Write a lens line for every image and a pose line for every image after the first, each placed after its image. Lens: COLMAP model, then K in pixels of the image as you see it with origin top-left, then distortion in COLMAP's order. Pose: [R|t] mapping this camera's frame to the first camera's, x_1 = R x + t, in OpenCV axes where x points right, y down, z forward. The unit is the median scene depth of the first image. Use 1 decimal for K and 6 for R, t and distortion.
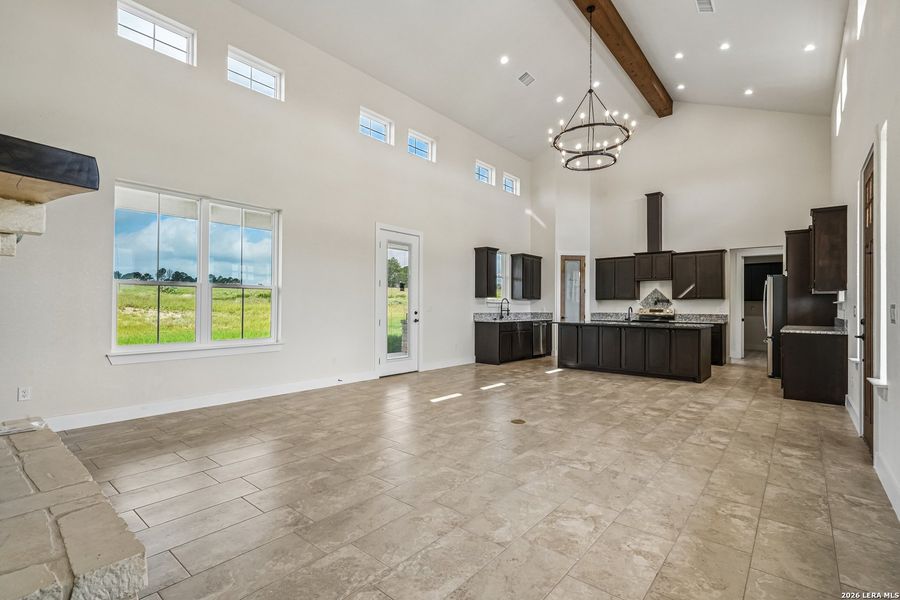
lens RADIAL K [[421.6, 0, 447.4], [0, 421.6, 304.2], [0, 0, 1]] dist [-0.001895, 0.000102]
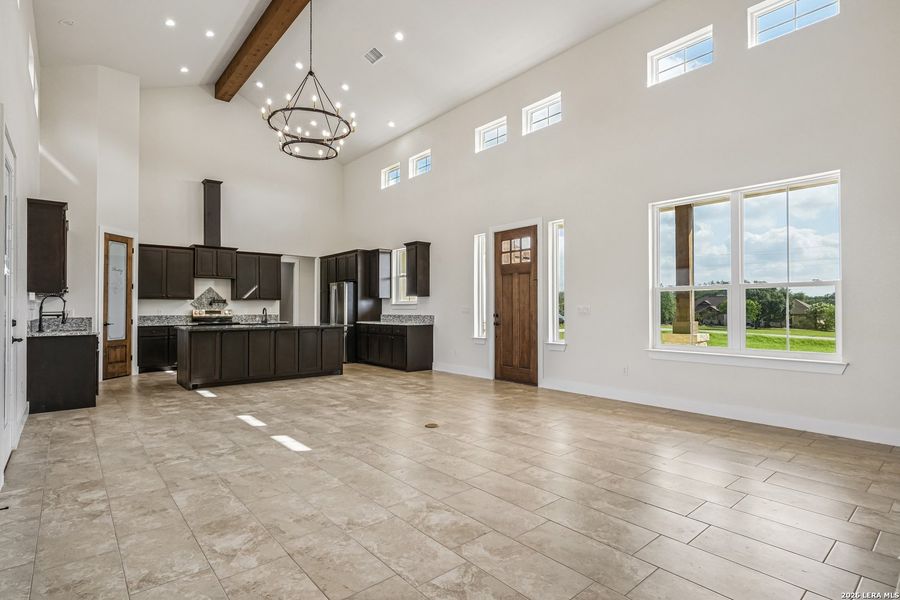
lens RADIAL K [[453.8, 0, 450.9], [0, 453.8, 307.3], [0, 0, 1]] dist [-0.002213, -0.000254]
pose [[0.156013, -0.004494, 0.987745, -0.401728], [-0.002743, 0.999984, 0.004983, -0.000812], [-0.987751, -0.003487, 0.155999, 0.370531]]
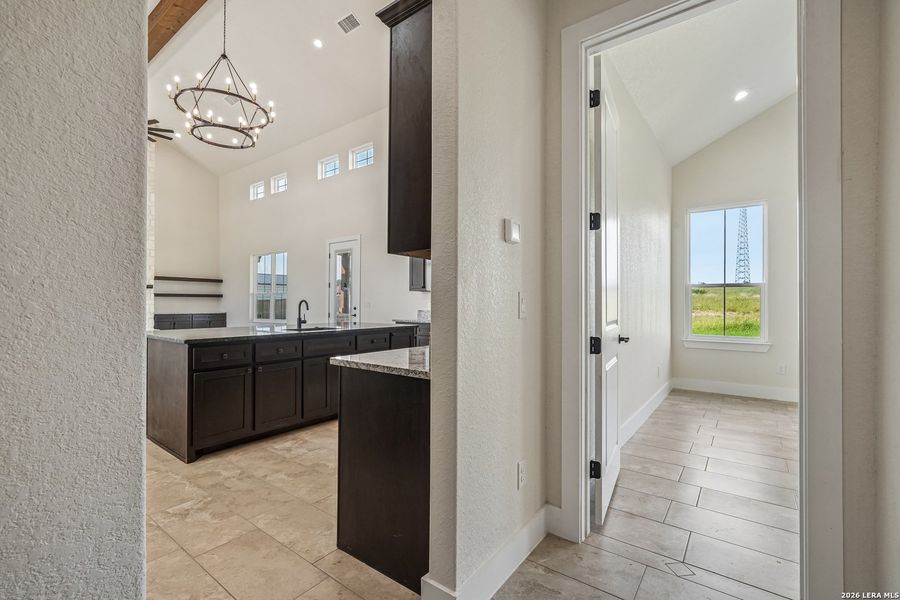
lens RADIAL K [[392.1, 0, 437.2], [0, 392.1, 302.5], [0, 0, 1]] dist [-0.000031, 0.000031]
pose [[0.043913, -0.011013, -0.998975, 0.806807], [0.000608, 0.999939, -0.010997, 0.013268], [0.999035, -0.000125, 0.043917, 0.965595]]
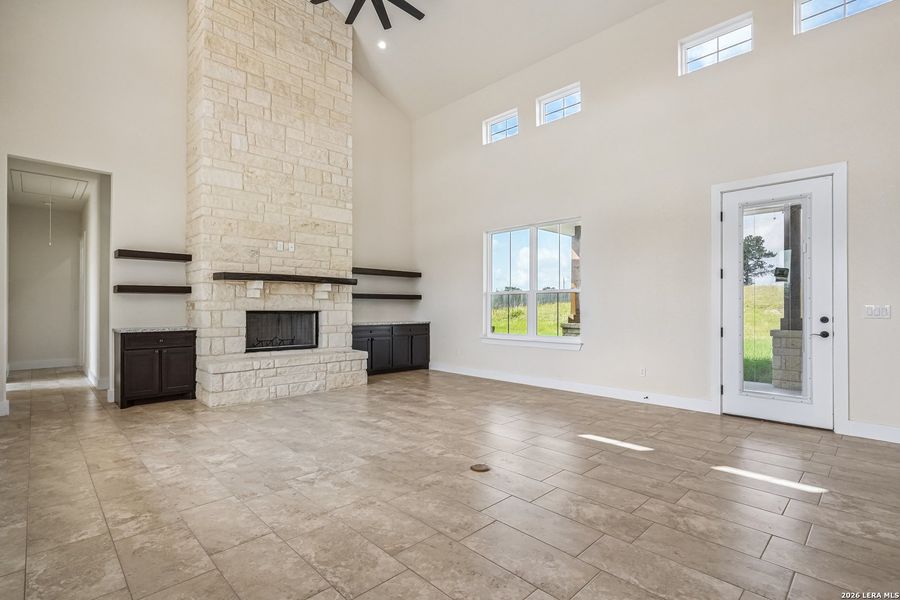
lens RADIAL K [[421.6, 0, 447.4], [0, 421.6, 304.2], [0, 0, 1]] dist [-0.001895, 0.000102]
pose [[-0.093959, -0.013285, -0.995487, 0.412716], [0.002884, 0.999903, -0.013616, 0.005394], [0.995572, -0.004150, -0.093912, 0.471961]]
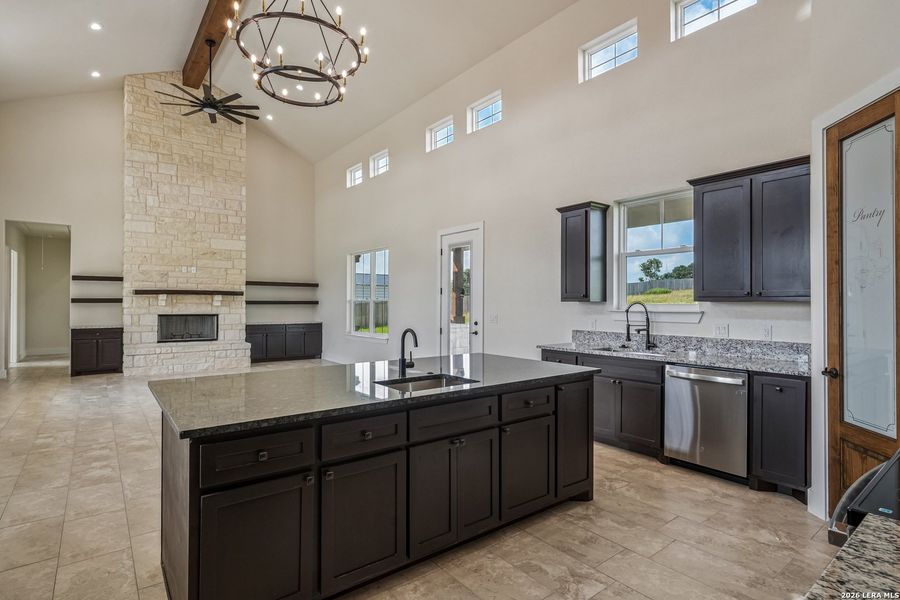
lens RADIAL K [[442.3, 0, 446.8], [0, 442.3, 301.6], [0, 0, 1]] dist [-0.000367, 0.000129]
pose [[-0.196265, -0.012925, -0.980466, 0.639339], [0.001082, 0.999910, -0.013398, -0.008482], [0.980550, -0.003690, -0.196233, 0.915818]]
